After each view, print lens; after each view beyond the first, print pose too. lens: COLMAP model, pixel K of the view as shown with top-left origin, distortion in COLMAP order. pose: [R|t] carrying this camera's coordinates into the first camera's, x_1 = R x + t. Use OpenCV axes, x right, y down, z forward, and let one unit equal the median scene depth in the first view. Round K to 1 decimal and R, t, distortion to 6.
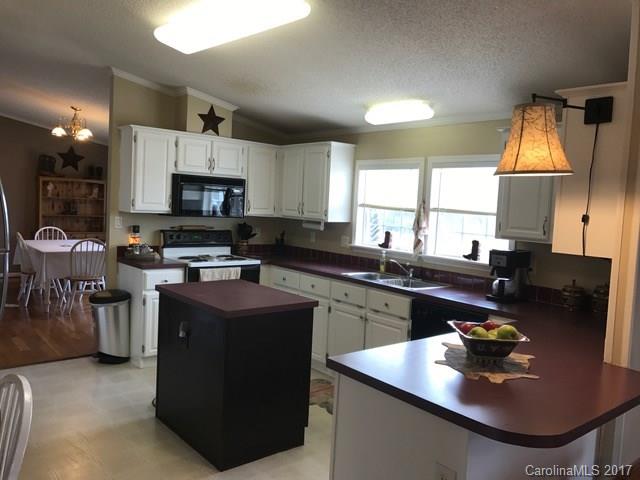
lens RADIAL K [[520.6, 0, 320.0], [0, 520.6, 240.0], [0, 0, 1]] dist [0.029243, -0.055135]
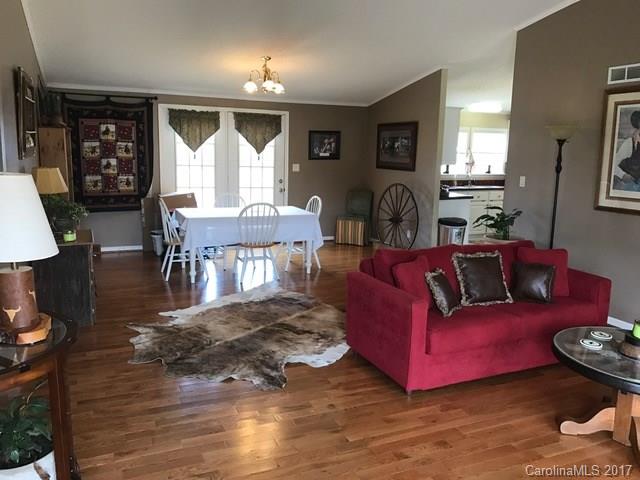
lens RADIAL K [[520.6, 0, 320.0], [0, 520.6, 240.0], [0, 0, 1]] dist [0.029243, -0.055135]
pose [[0.268274, -0.213704, 0.939340, -1.986664], [0.063602, 0.976886, 0.204081, -0.179370], [-0.961241, 0.004994, 0.275665, 0.983296]]
